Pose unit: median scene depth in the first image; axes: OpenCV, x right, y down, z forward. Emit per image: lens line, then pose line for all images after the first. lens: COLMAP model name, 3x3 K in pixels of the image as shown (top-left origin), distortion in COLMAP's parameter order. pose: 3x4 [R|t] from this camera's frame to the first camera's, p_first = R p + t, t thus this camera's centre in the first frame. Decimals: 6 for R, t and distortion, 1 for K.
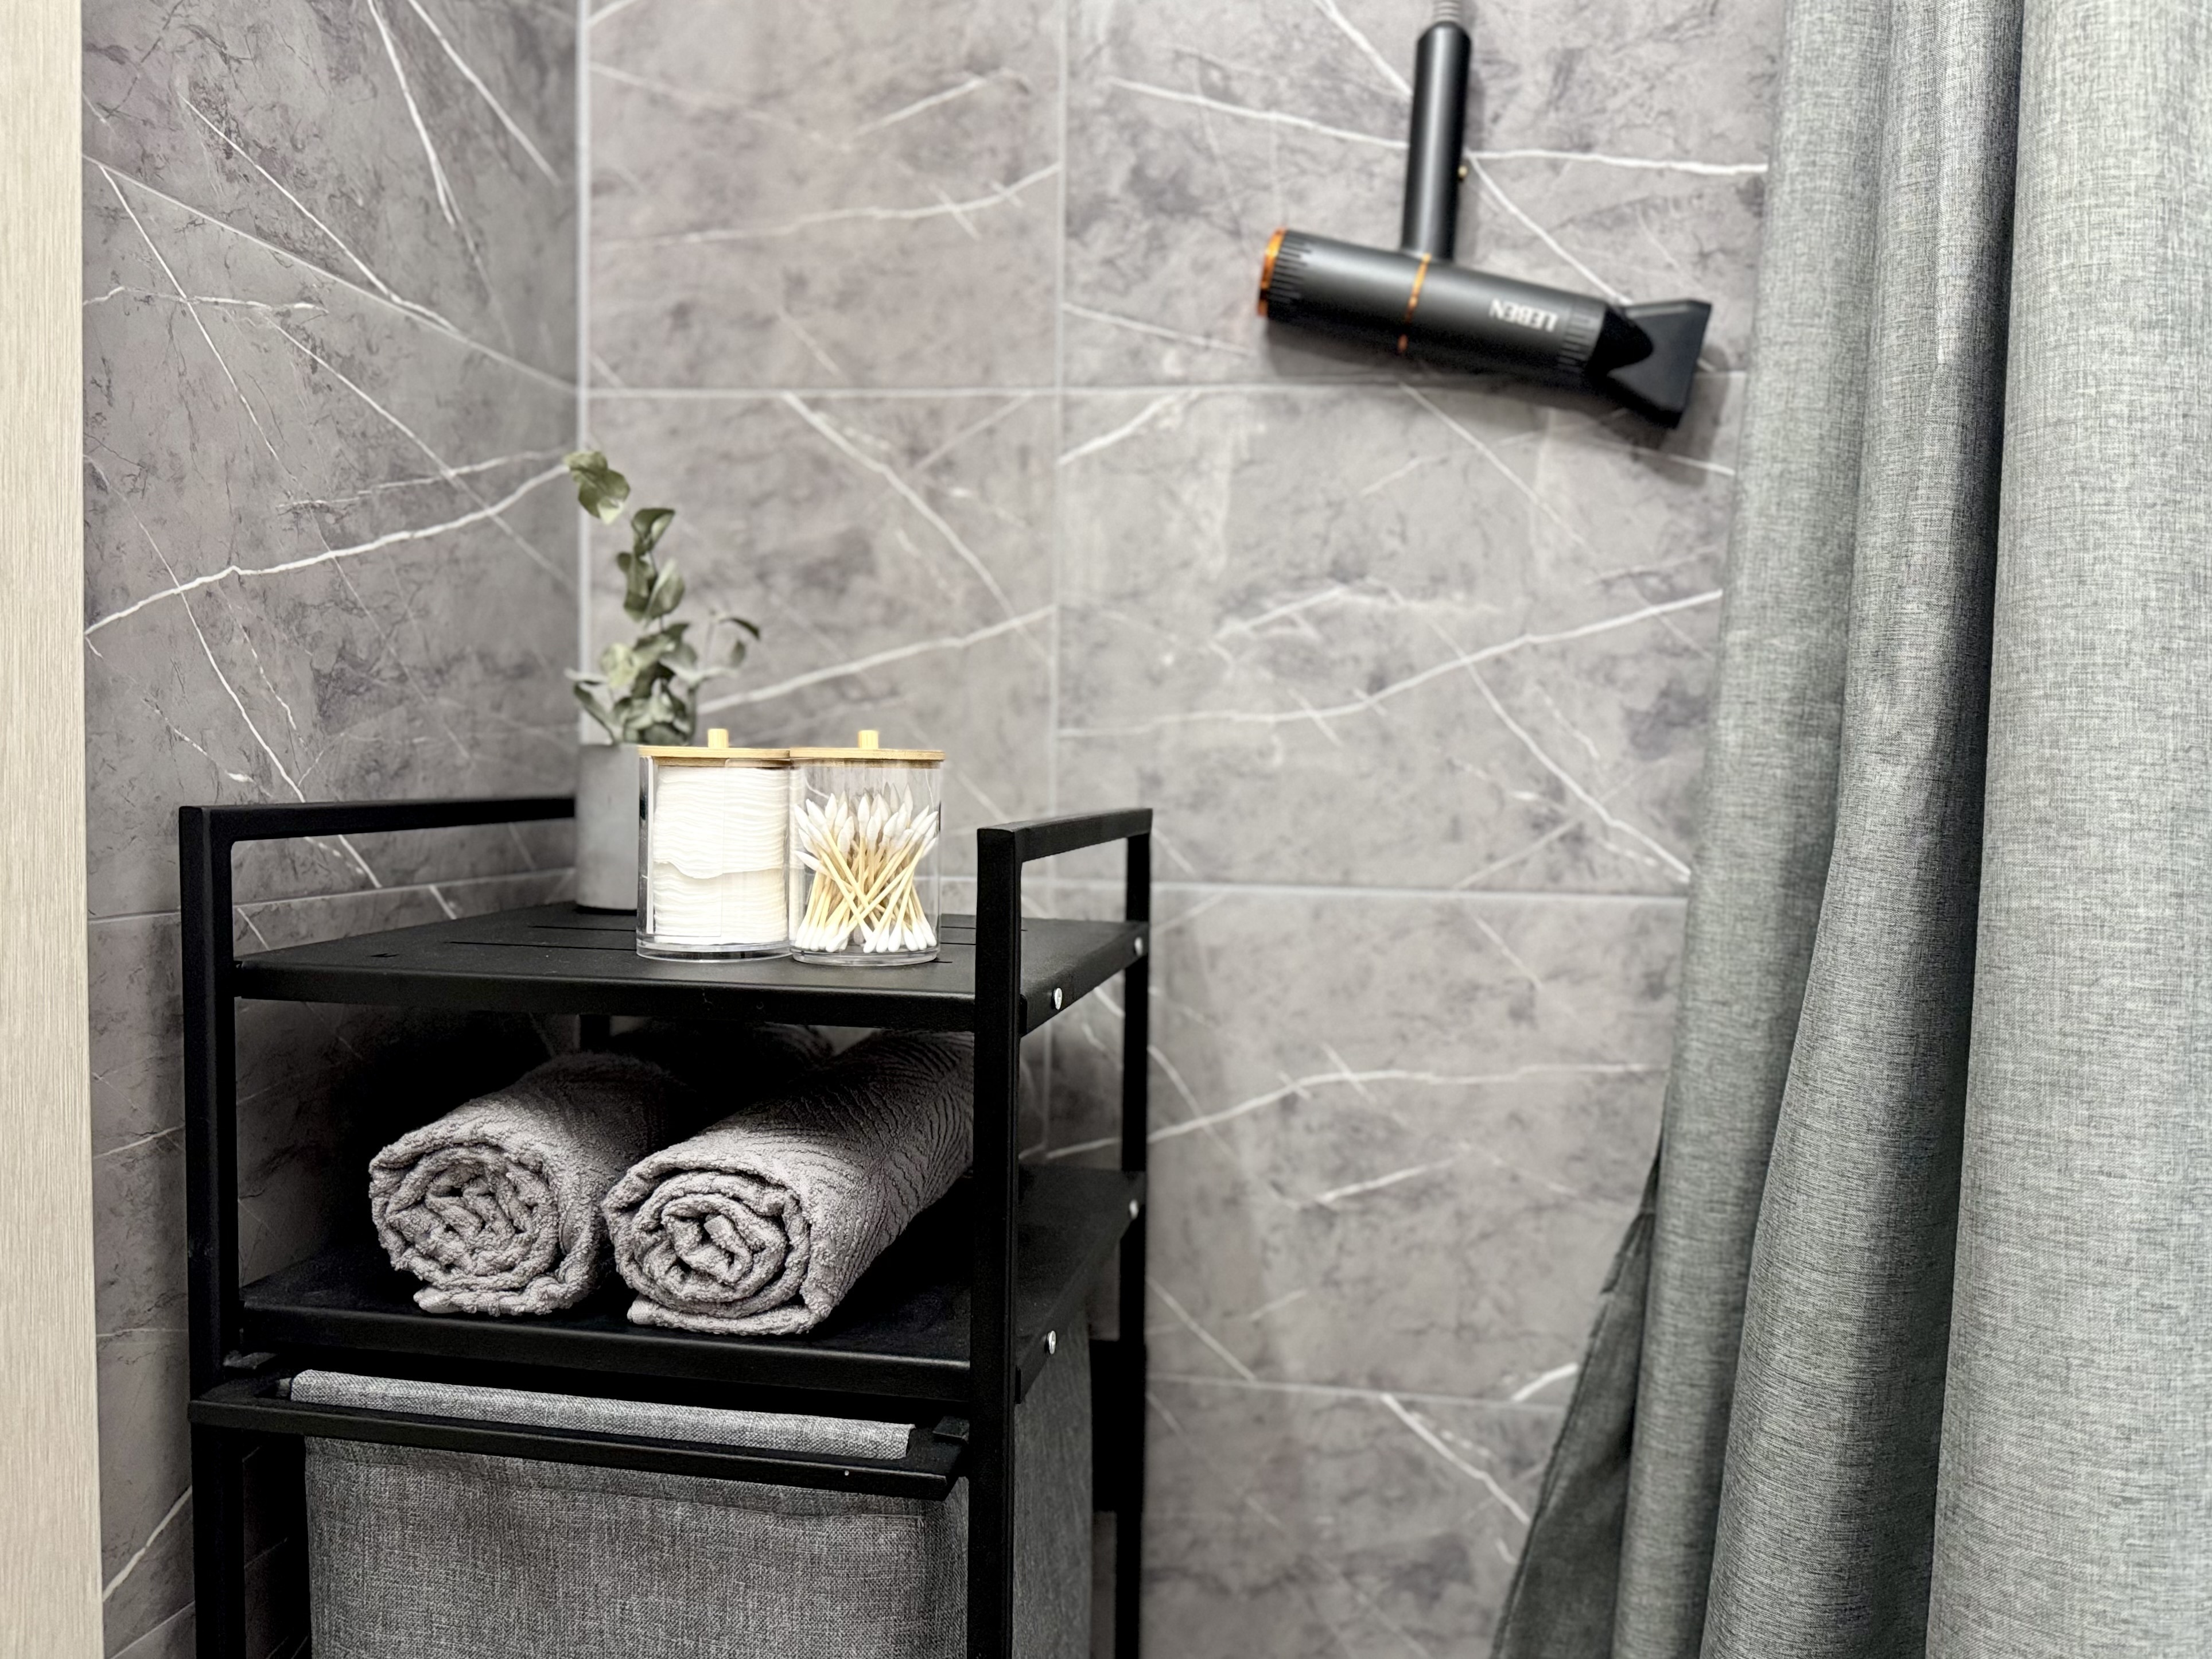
lens RADIAL K [[1641.6, 0, 1157.9], [0, 1641.6, 793.2], [0, 0, 1]] dist [0.047230, -0.075375]
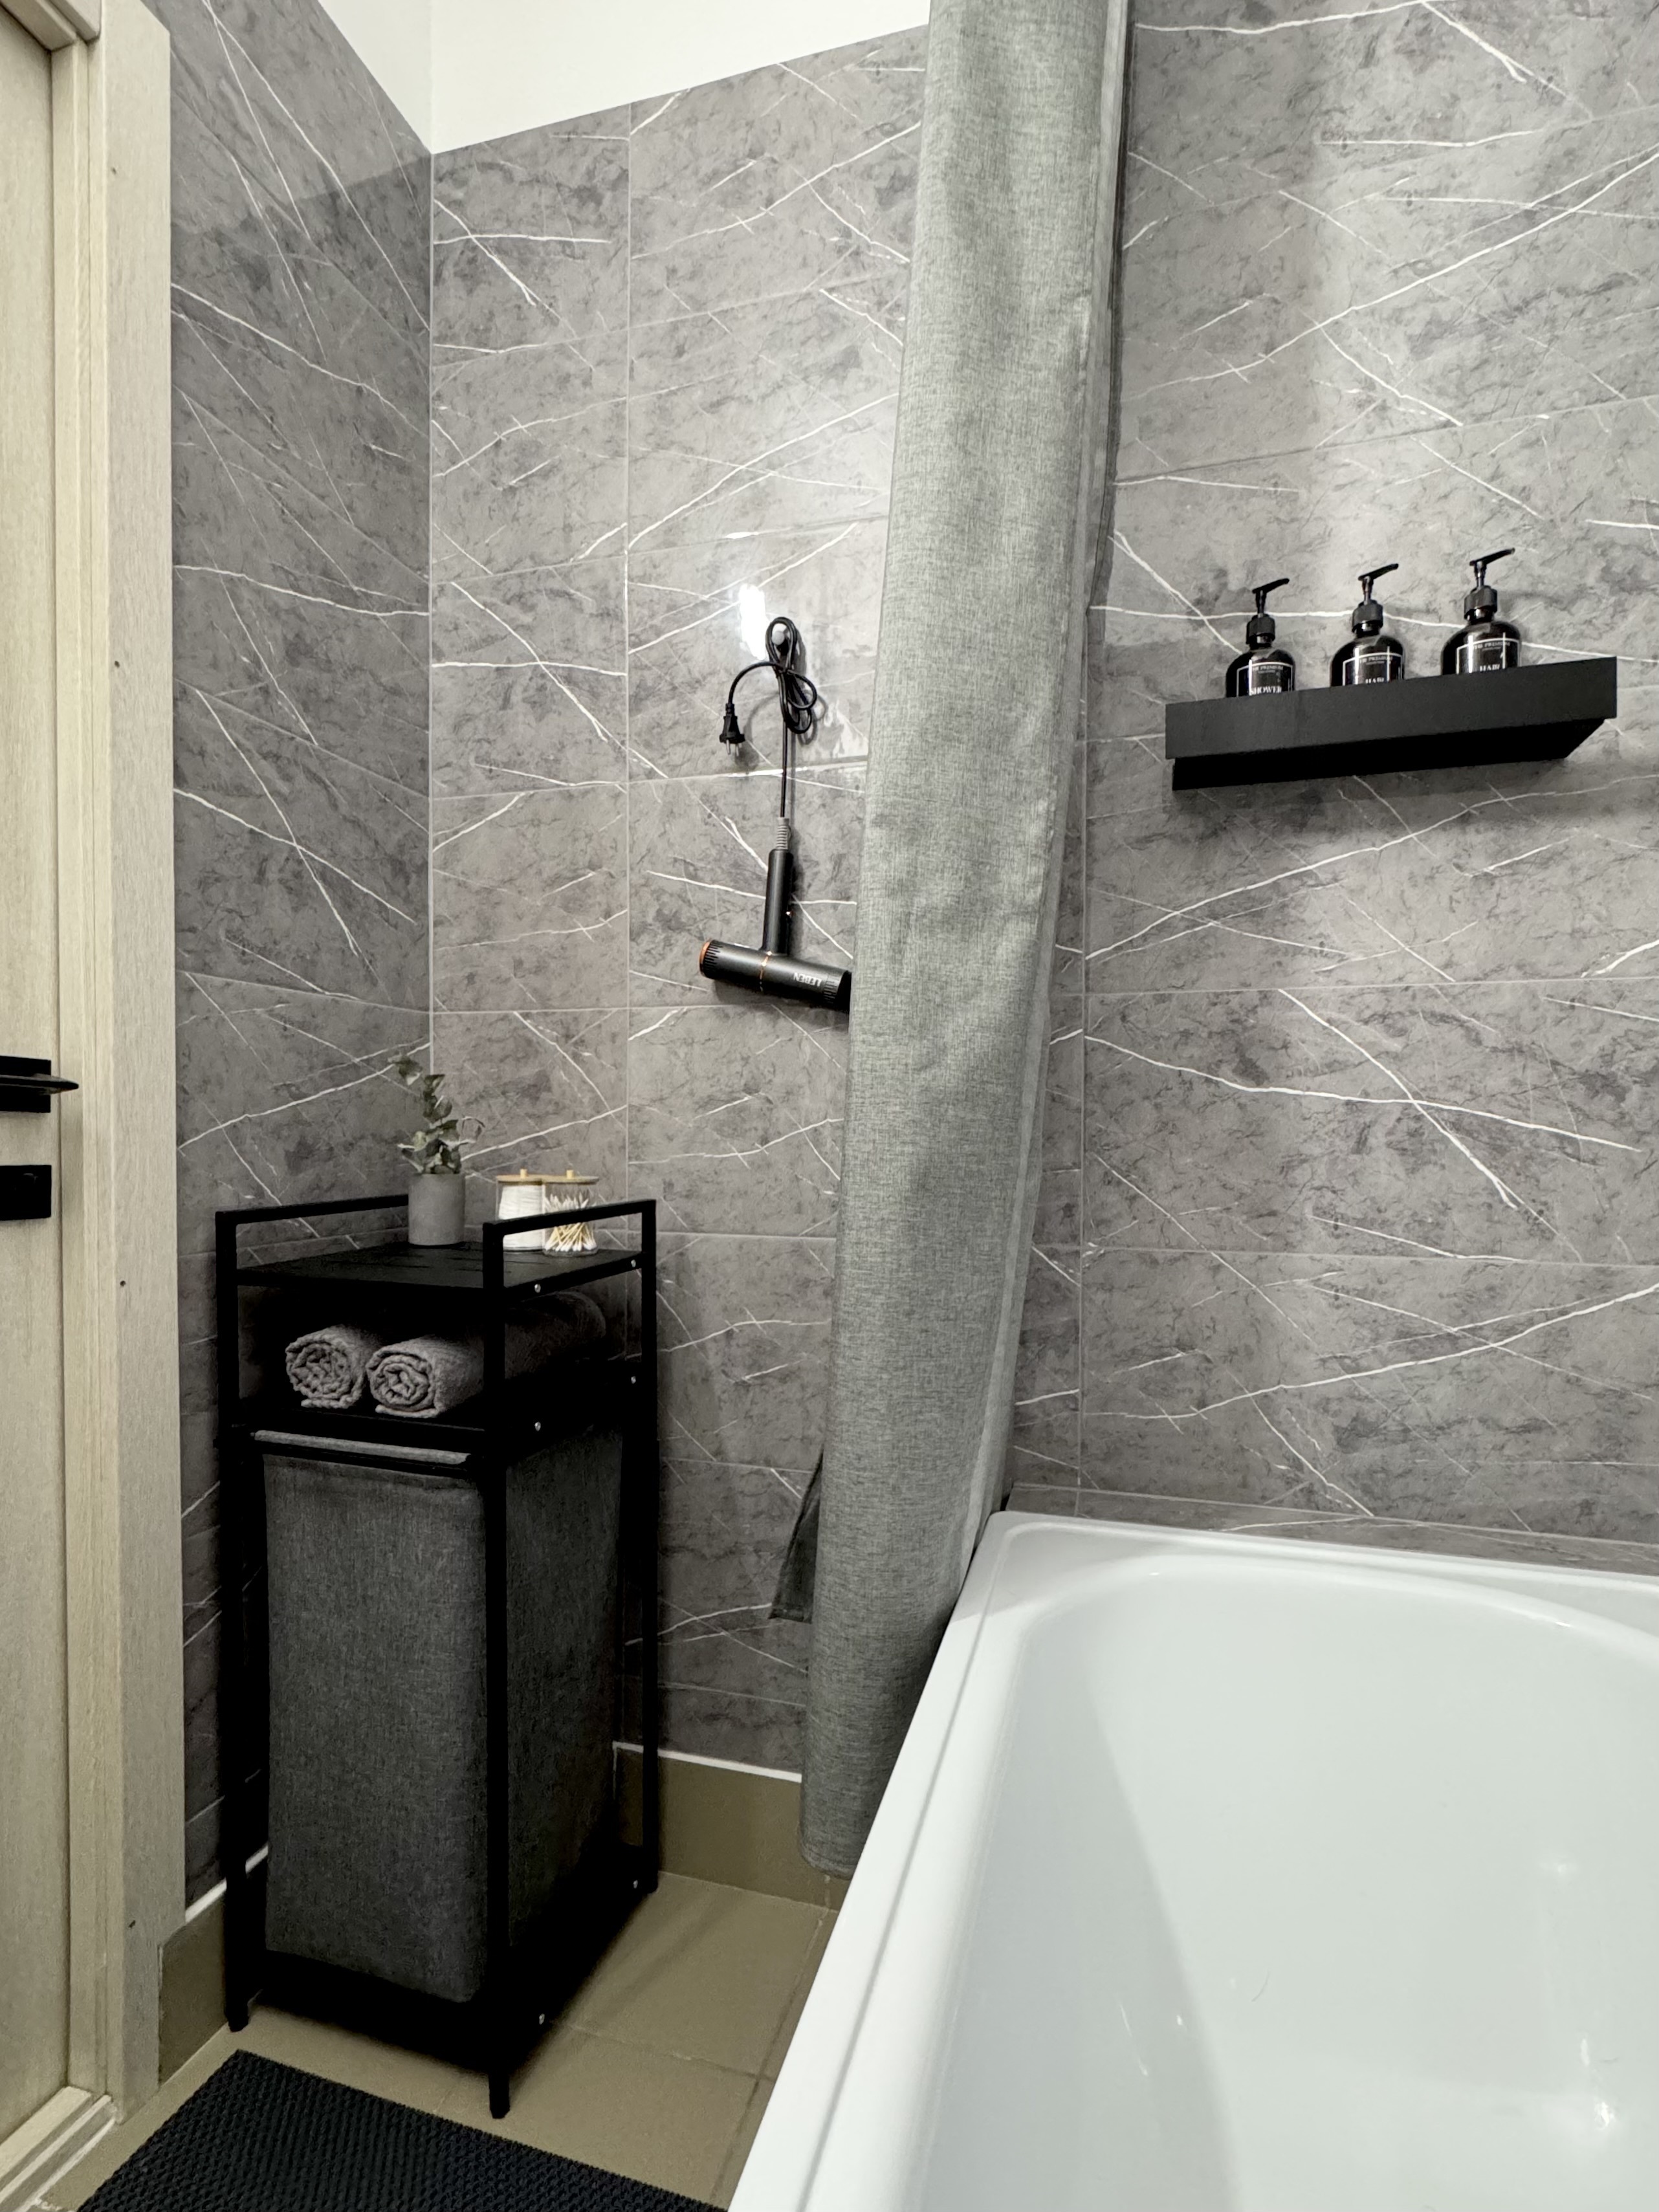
lens RADIAL K [[1002.1, 0, 835.9], [0, 1002.1, 1122.4], [0, 0, 1]] dist [-0.043049, 0.039161]
pose [[0.994419, -0.012902, -0.104713, 0.455889], [0.009943, 0.999538, -0.028730, -0.064621], [0.105035, 0.027529, 0.994087, -0.382590]]
